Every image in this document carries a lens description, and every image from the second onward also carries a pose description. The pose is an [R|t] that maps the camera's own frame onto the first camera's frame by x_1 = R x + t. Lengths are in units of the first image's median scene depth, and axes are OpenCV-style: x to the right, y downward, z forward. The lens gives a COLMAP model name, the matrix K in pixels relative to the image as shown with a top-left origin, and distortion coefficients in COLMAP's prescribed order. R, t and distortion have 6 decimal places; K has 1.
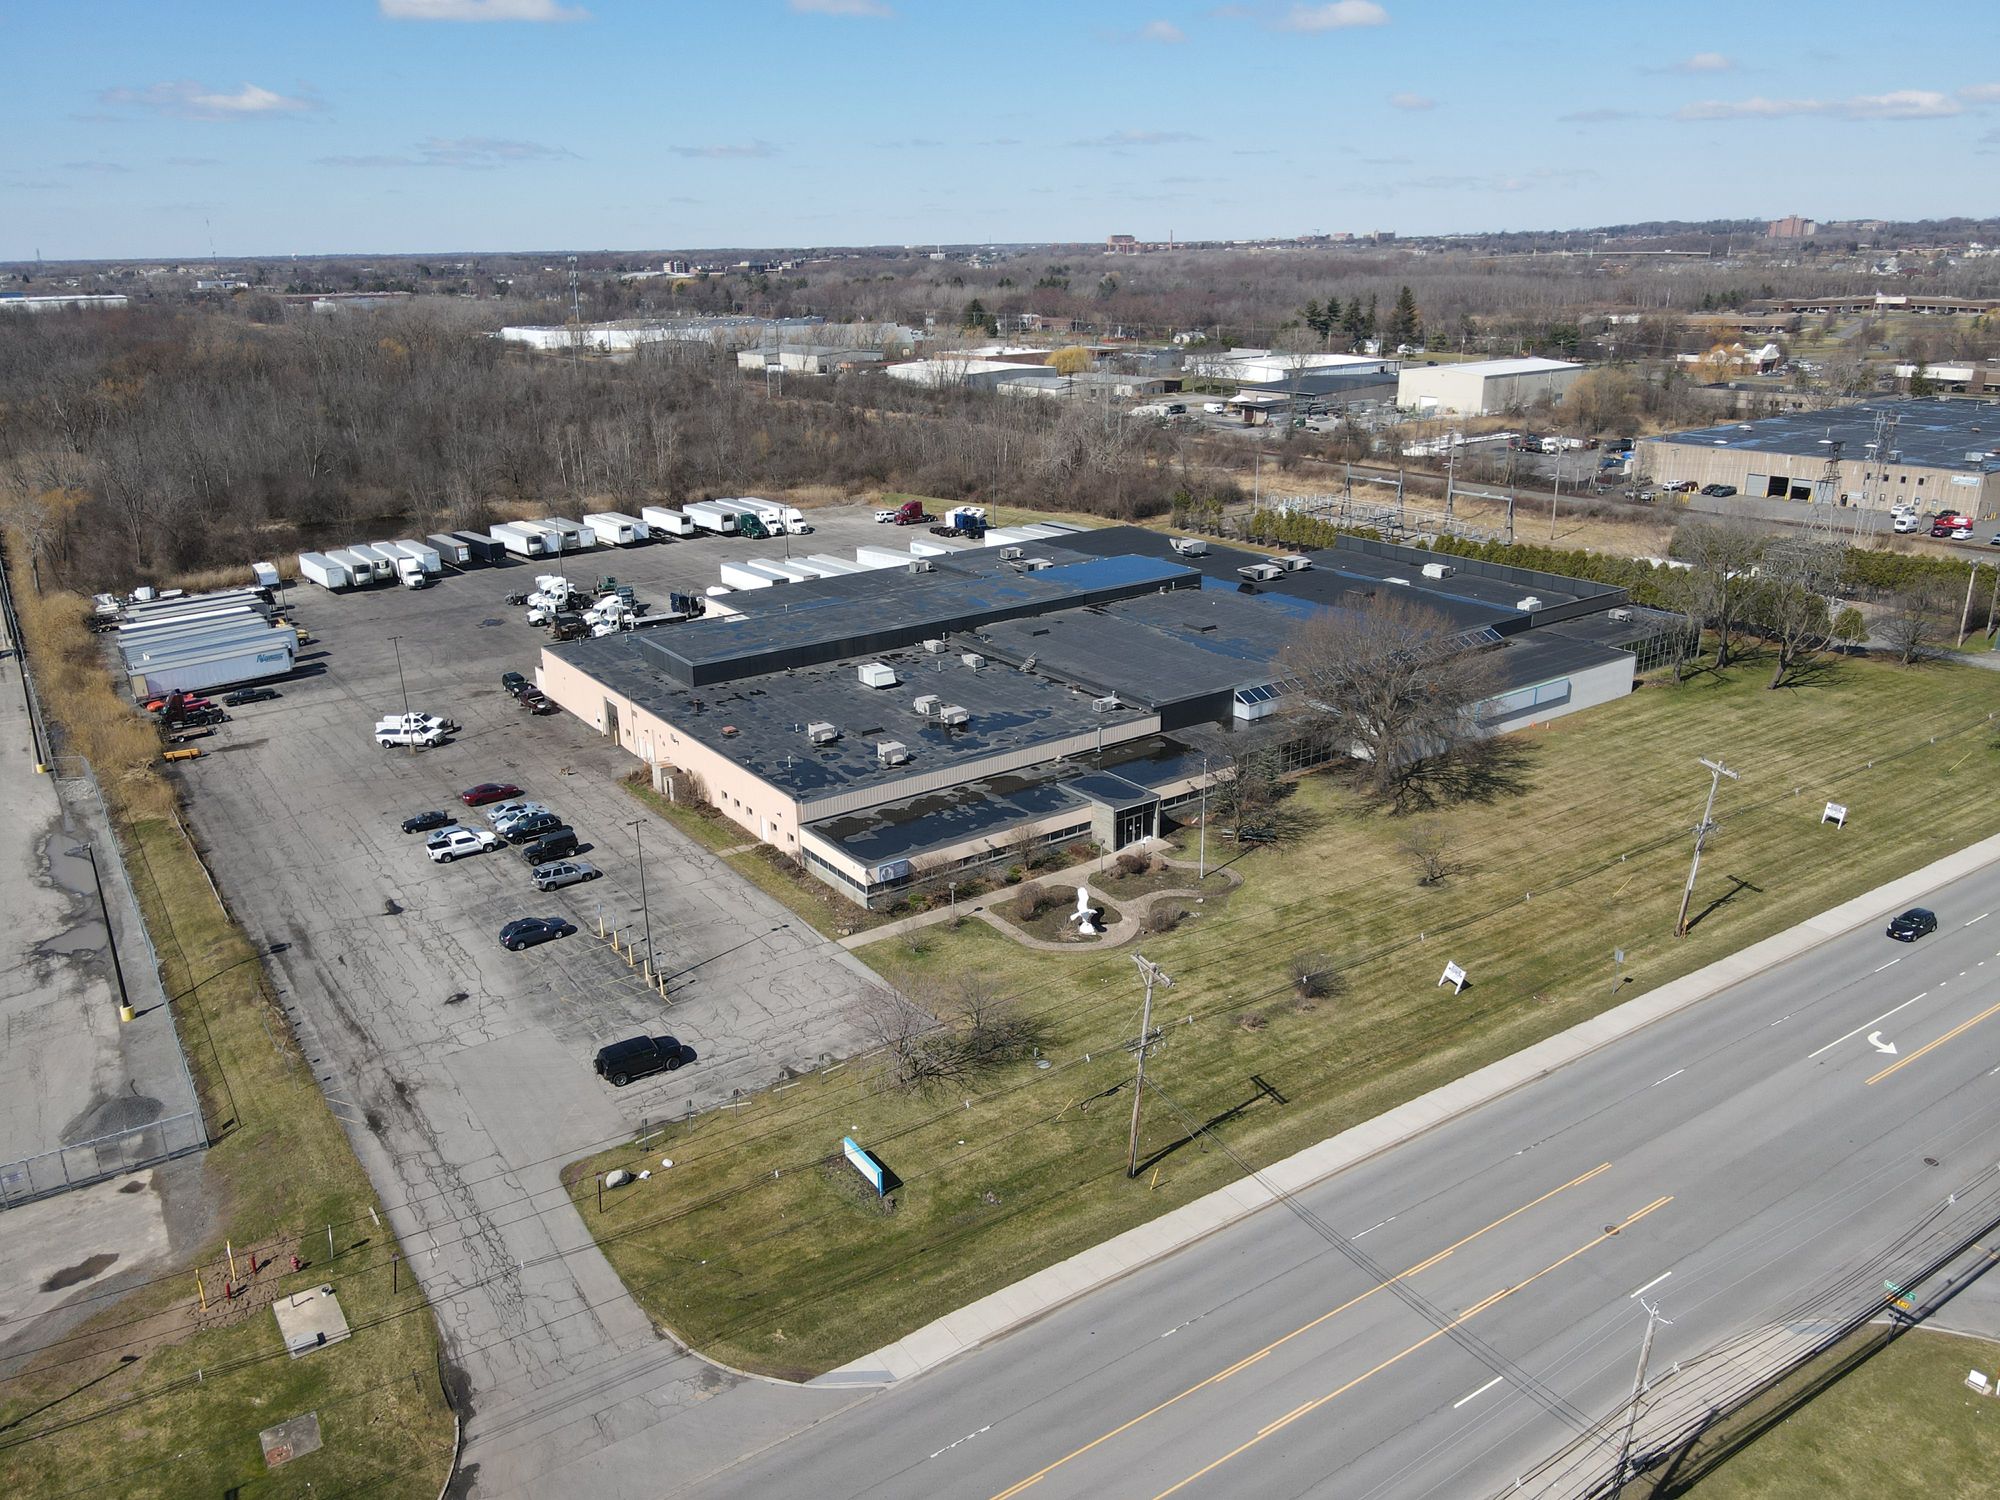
lens RADIAL K [[1443.3, 0, 1000.0], [0, 1443.3, 750.0], [0, 0, 1]] dist [0.000357, -0.000232]
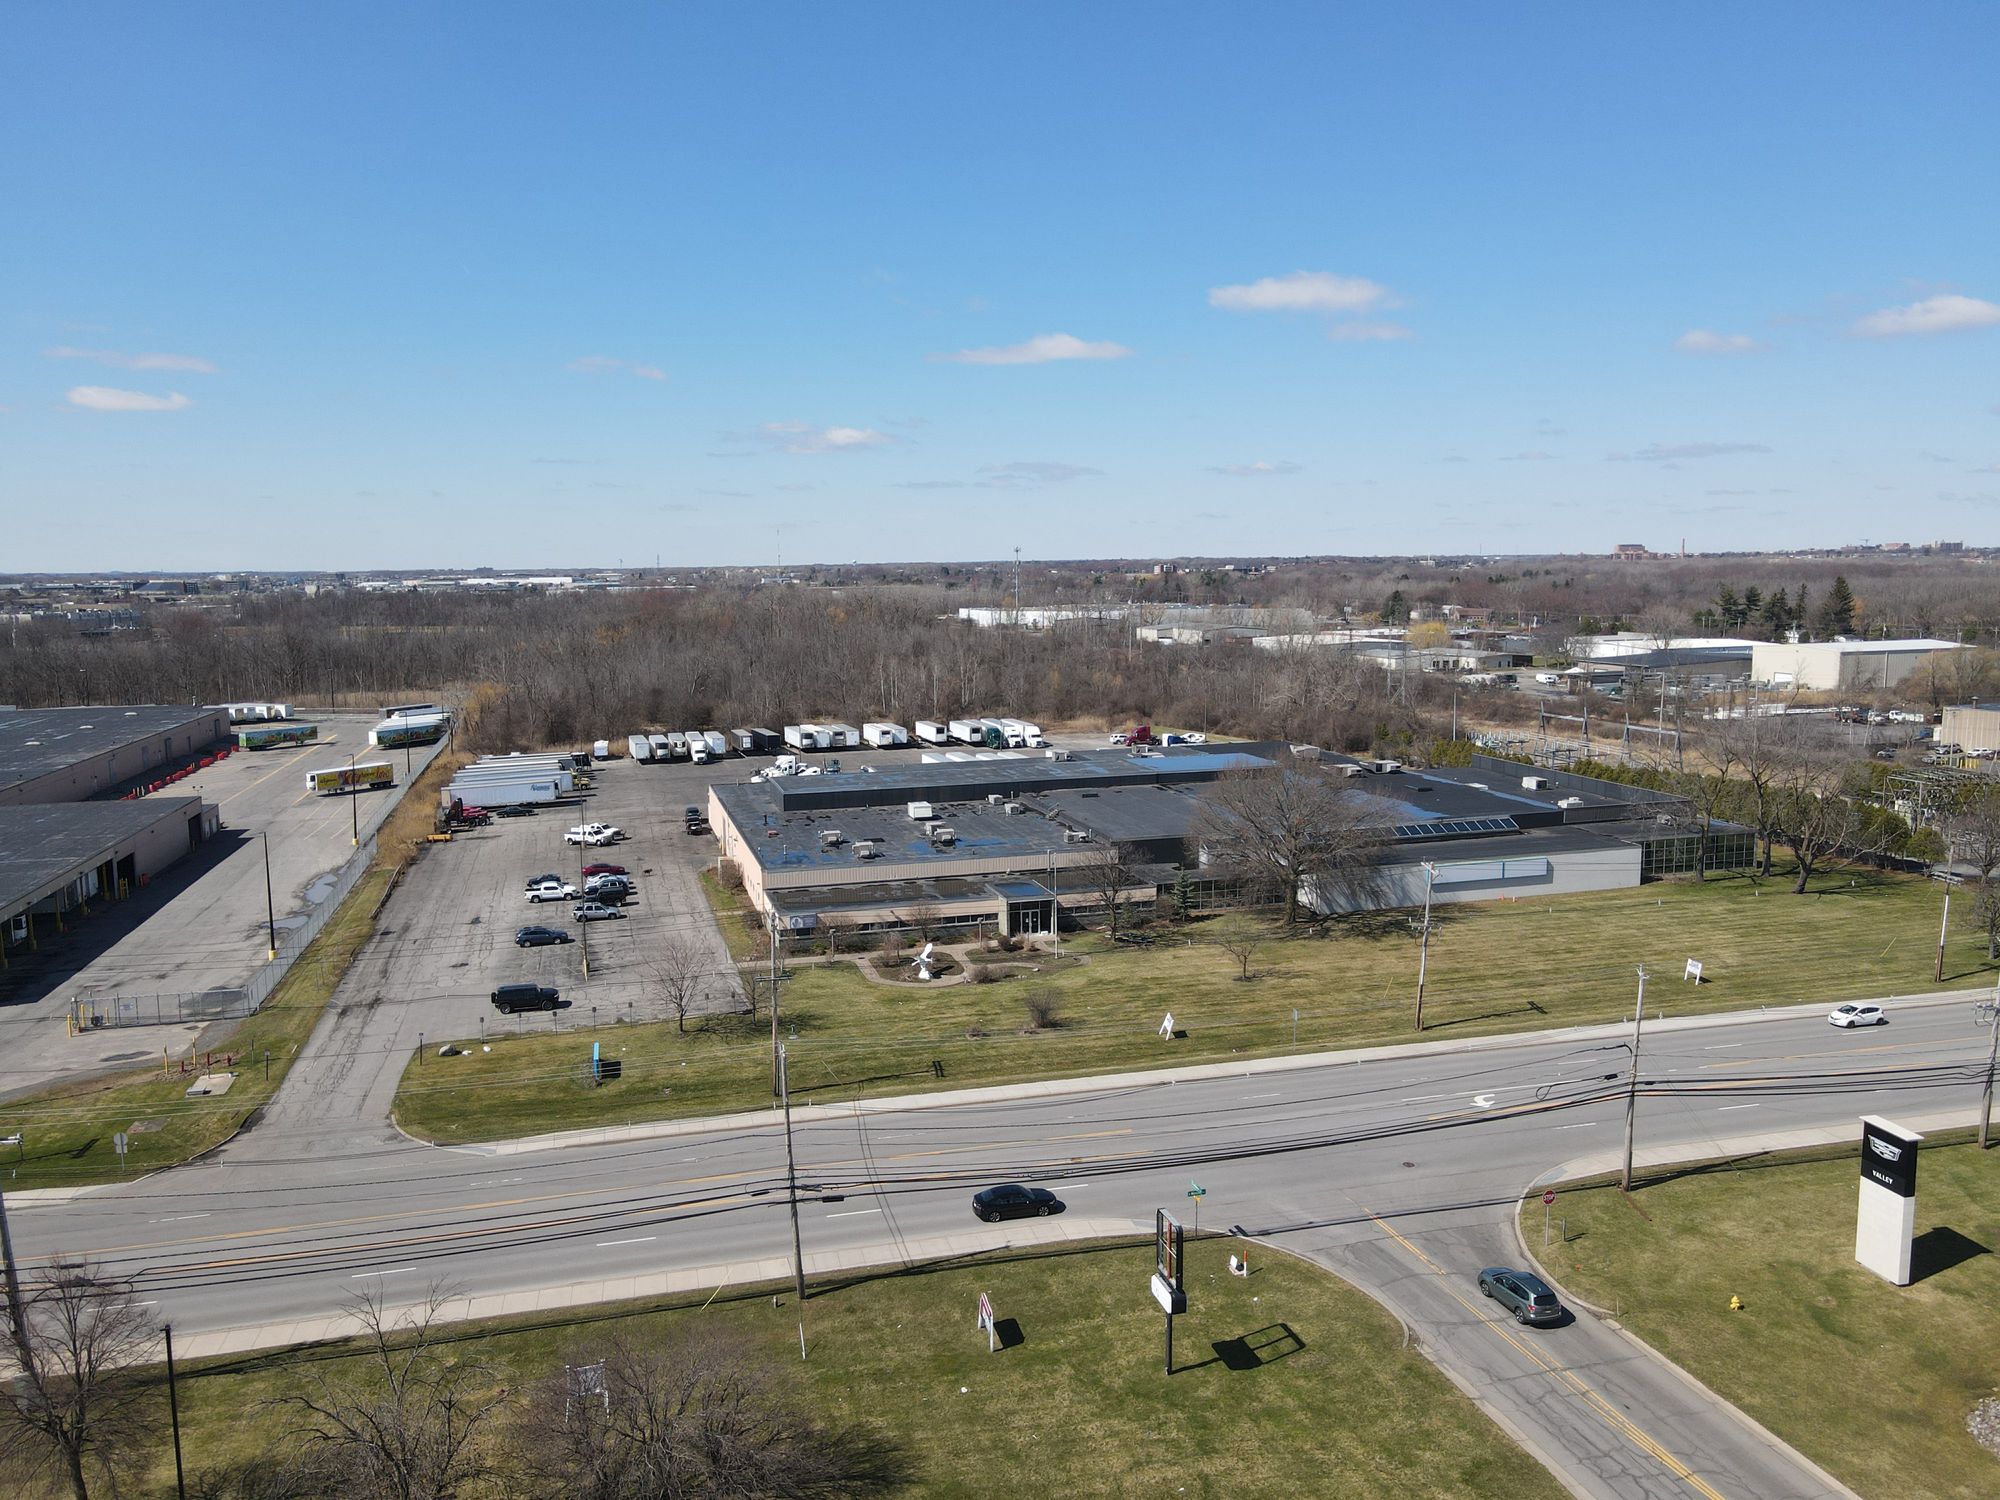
lens RADIAL K [[1415.3, 0, 1000.0], [0, 1415.3, 750.0], [0, 0, 1]] dist [0.004264, 0.007969]
pose [[0.947616, 0.045713, -0.316123, 0.401145], [-0.106654, 0.978187, -0.178258, 0.117583], [0.301078, 0.202636, 0.931821, -0.114856]]
